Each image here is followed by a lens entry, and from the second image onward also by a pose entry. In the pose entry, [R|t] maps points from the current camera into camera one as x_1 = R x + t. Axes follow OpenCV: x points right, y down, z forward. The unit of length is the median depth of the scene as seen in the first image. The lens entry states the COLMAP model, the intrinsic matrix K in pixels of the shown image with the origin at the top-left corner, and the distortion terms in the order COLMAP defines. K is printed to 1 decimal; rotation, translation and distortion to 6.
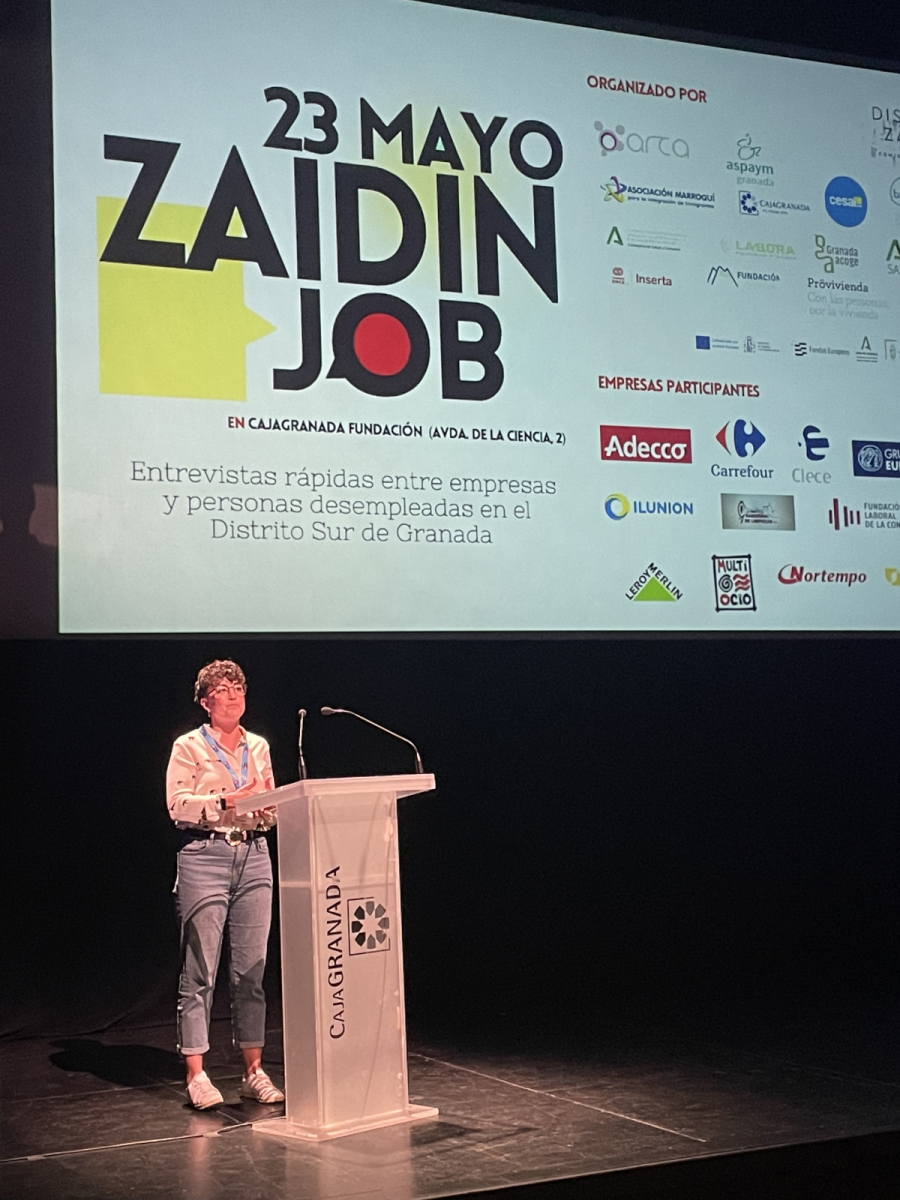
lens RADIAL K [[1885.2, 0, 427.3], [0, 1885.2, 592.8], [0, 0, 1]] dist [0.111367, 0.000000]
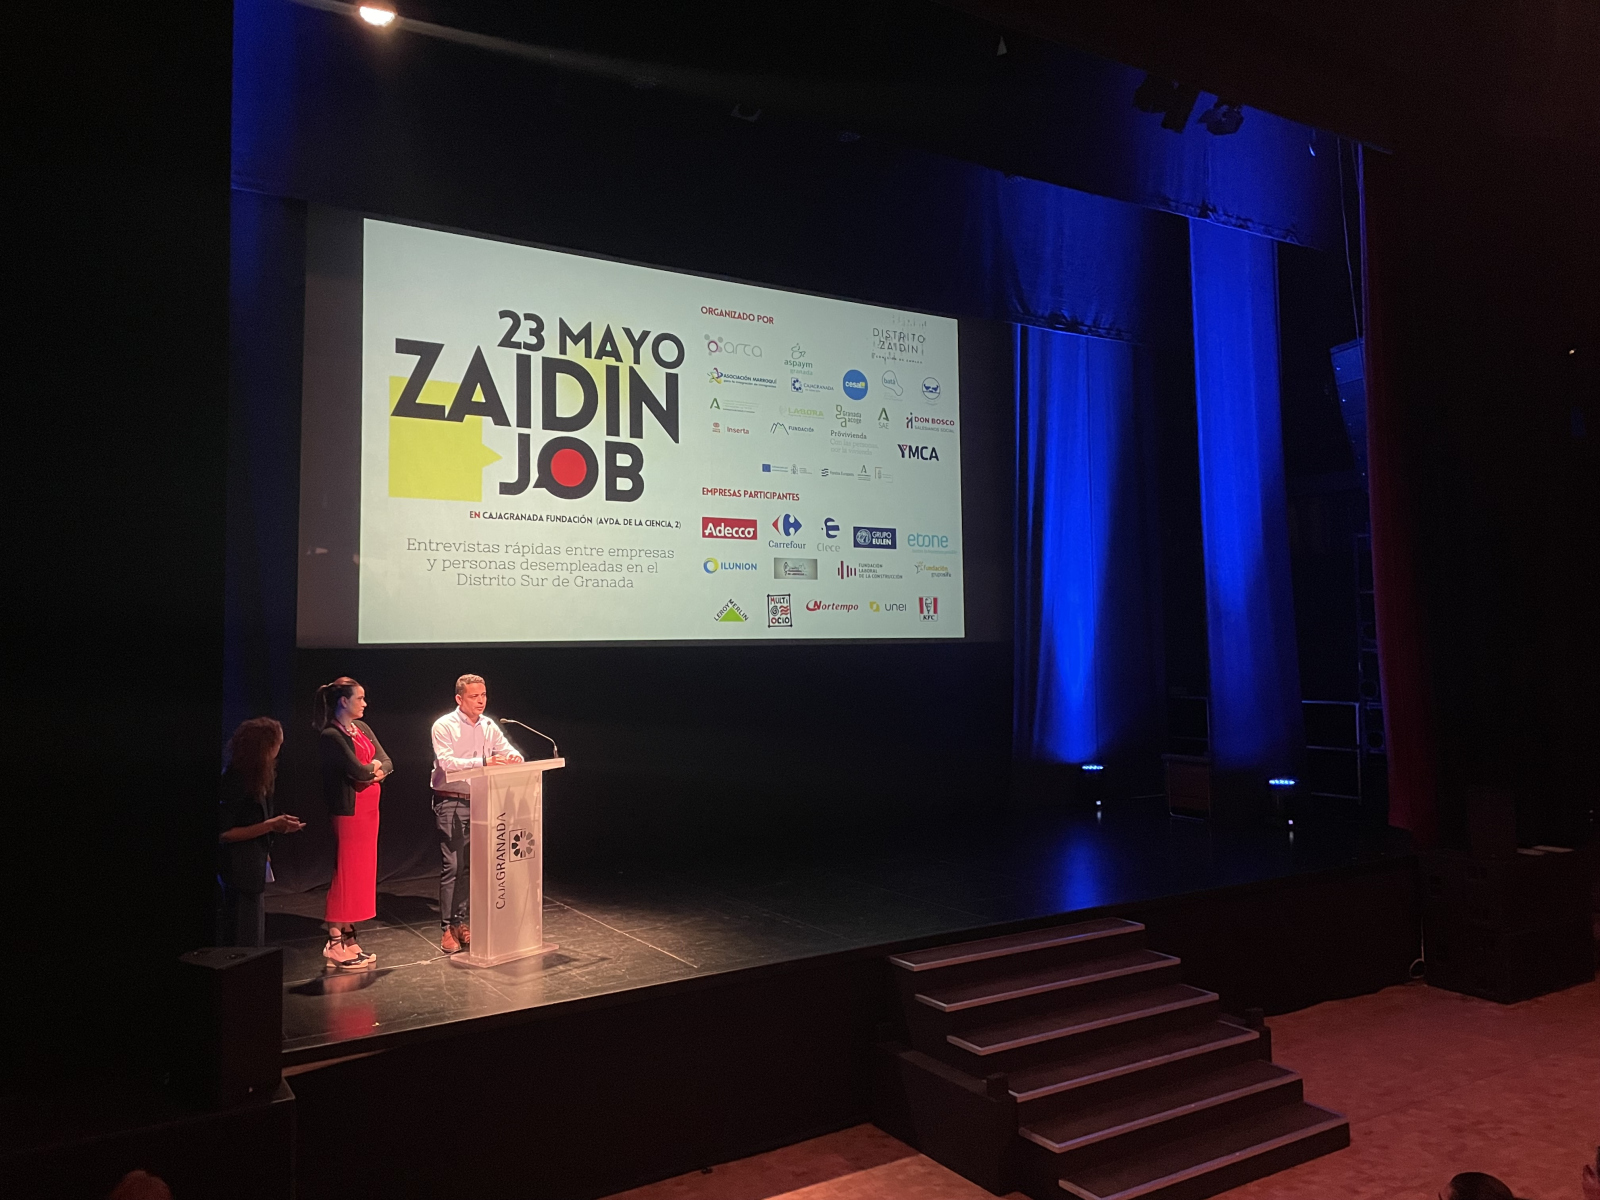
lens RADIAL K [[1245.6, 0, 808.4], [0, 1245.6, 585.6], [0, 0, 1]] dist [0.089146, -0.093809]
pose [[0.991998, 0.030413, 0.122536, 0.053263], [-0.035586, 0.998556, 0.040251, -0.078791], [-0.121135, -0.044289, 0.991647, -0.121172]]
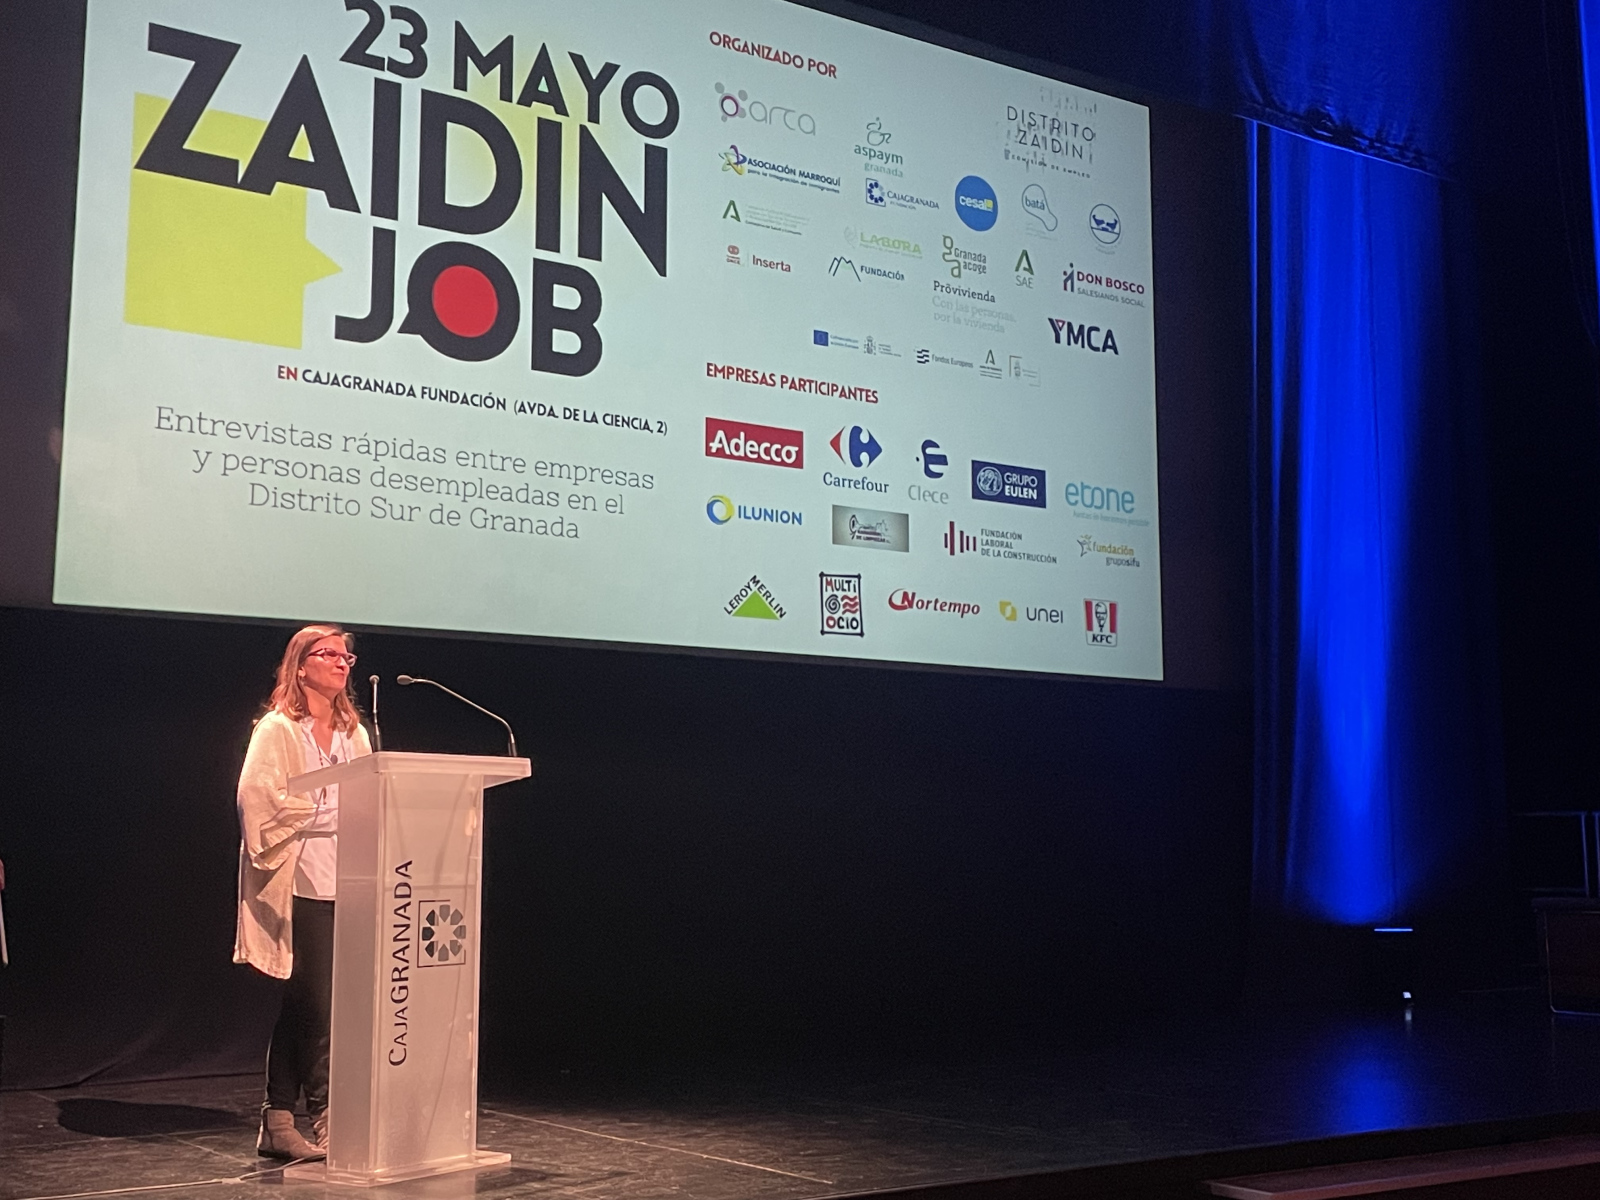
lens RADIAL K [[2057.9, 0, 819.8], [0, 2057.9, 592.9], [0, 0, 1]] dist [0.080616, 0.000000]
pose [[0.982110, 0.060445, 0.178346, -0.024859], [-0.053158, 0.997555, -0.045364, 0.036629], [-0.180652, 0.035072, 0.982922, 0.039434]]
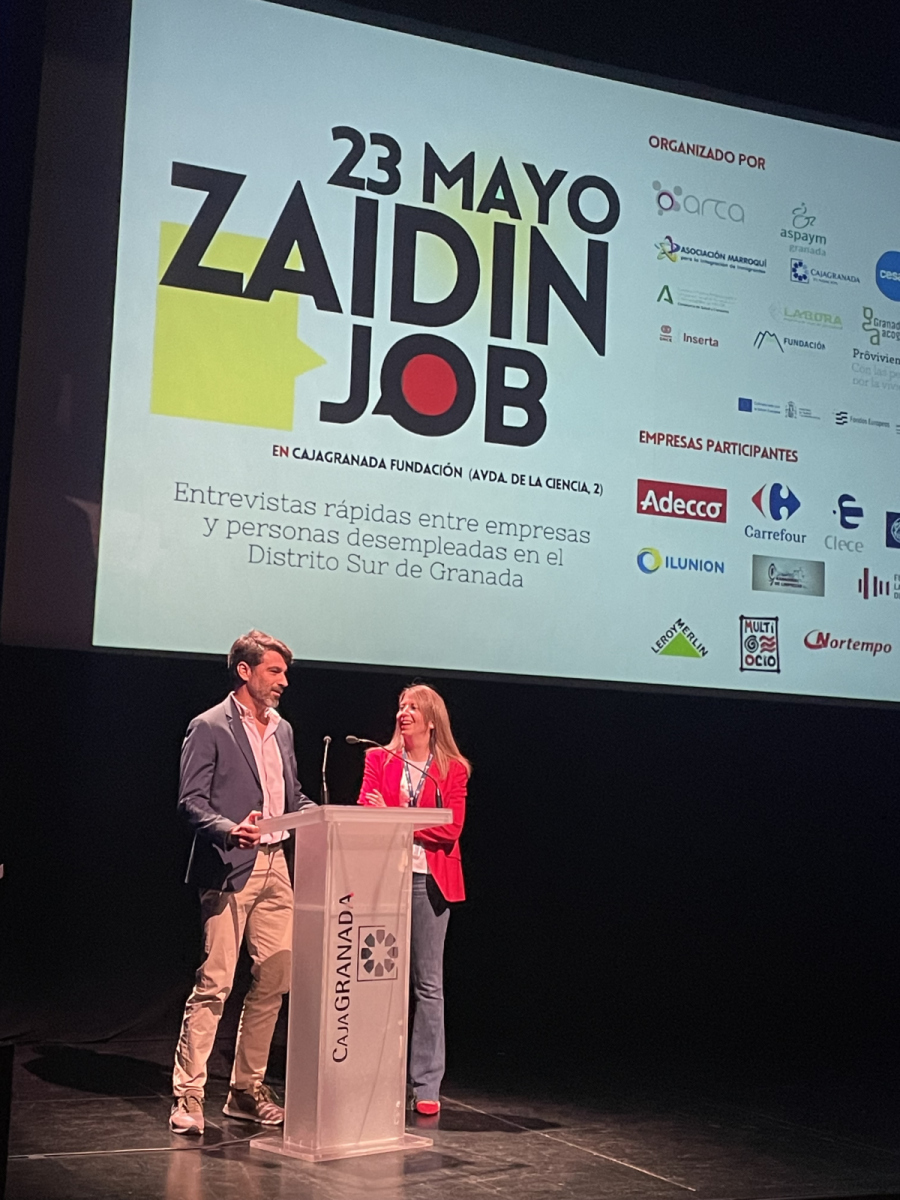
lens RADIAL K [[1885.2, 0, 426.8], [0, 1885.2, 599.9], [0, 0, 1]] dist [0.111367, 0.000000]
pose [[0.997349, 0.071393, -0.014049, -0.002578], [-0.071627, 0.997288, -0.016934, 0.001155], [0.012802, 0.017895, 0.999758, -0.012455]]
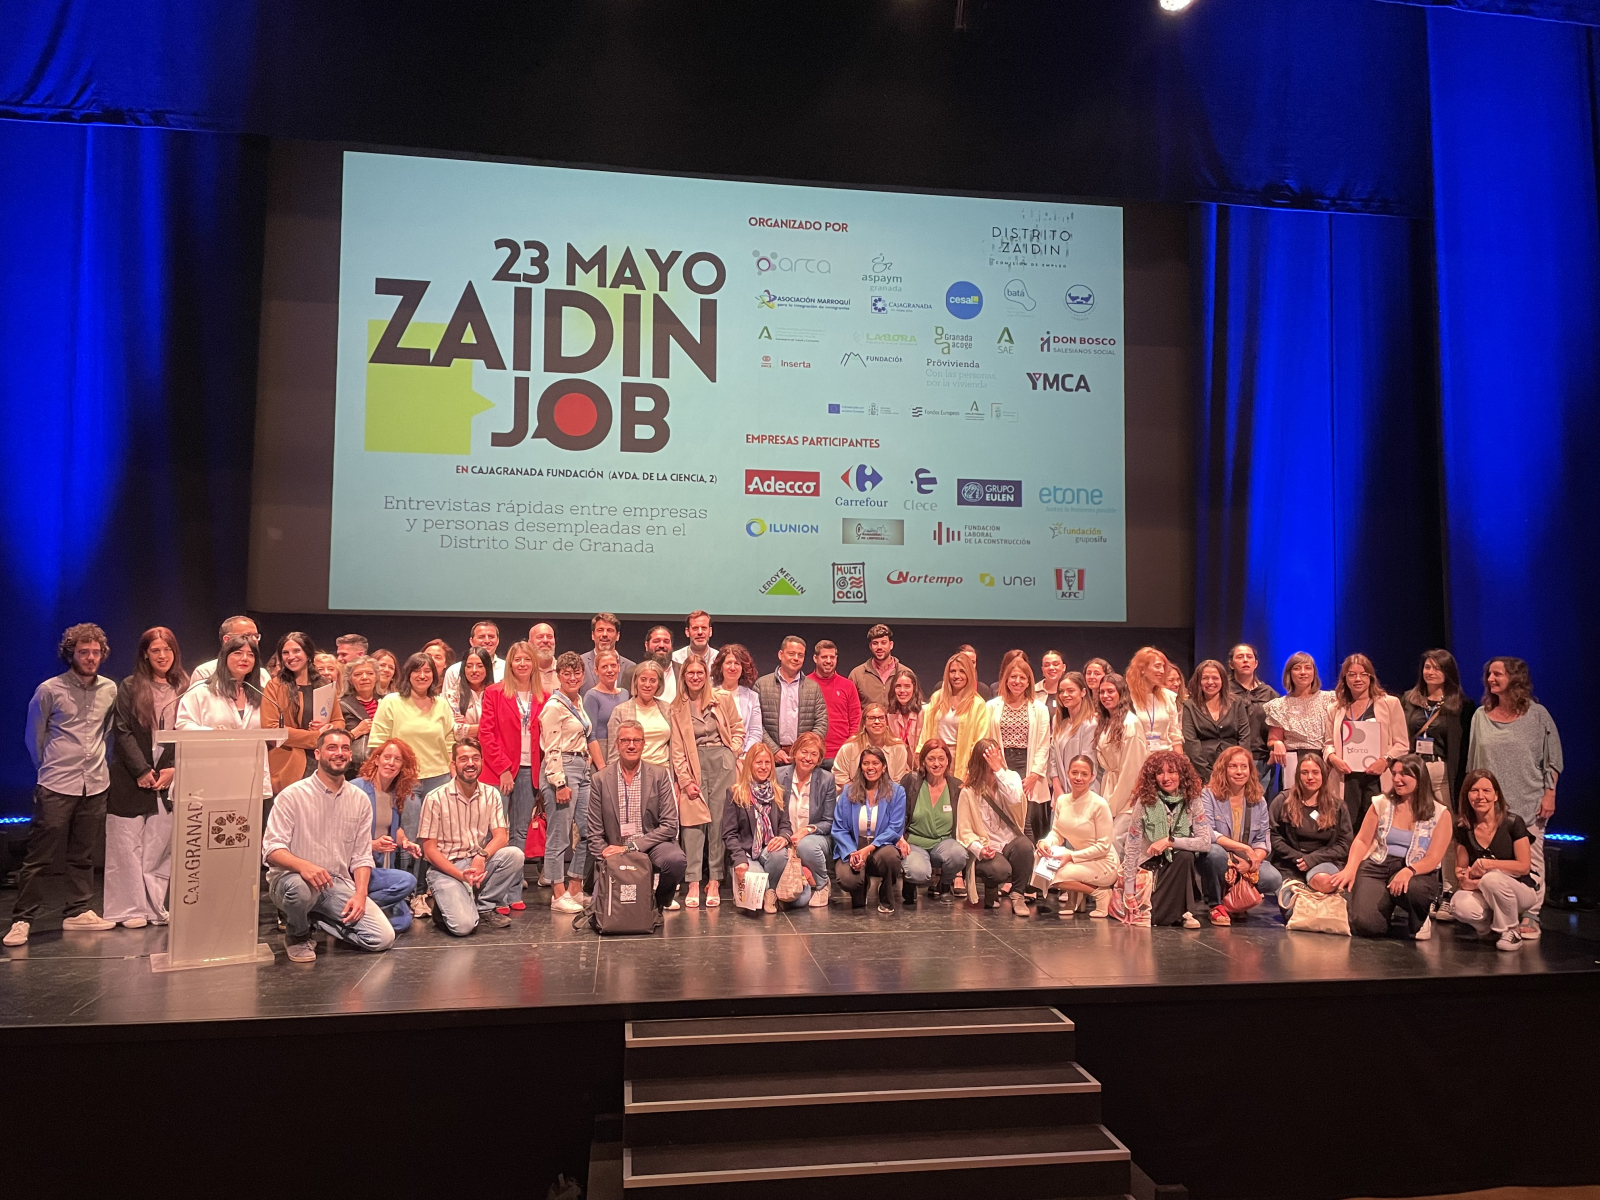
lens RADIAL K [[1245.6, 0, 829.9], [0, 1245.6, 609.5], [0, 0, 1]] dist [0.089146, -0.093809]
pose [[0.958952, 0.029925, -0.281984, 0.433881], [-0.017292, 0.998737, 0.047184, -0.030469], [0.283040, -0.040371, 0.958258, 0.128072]]
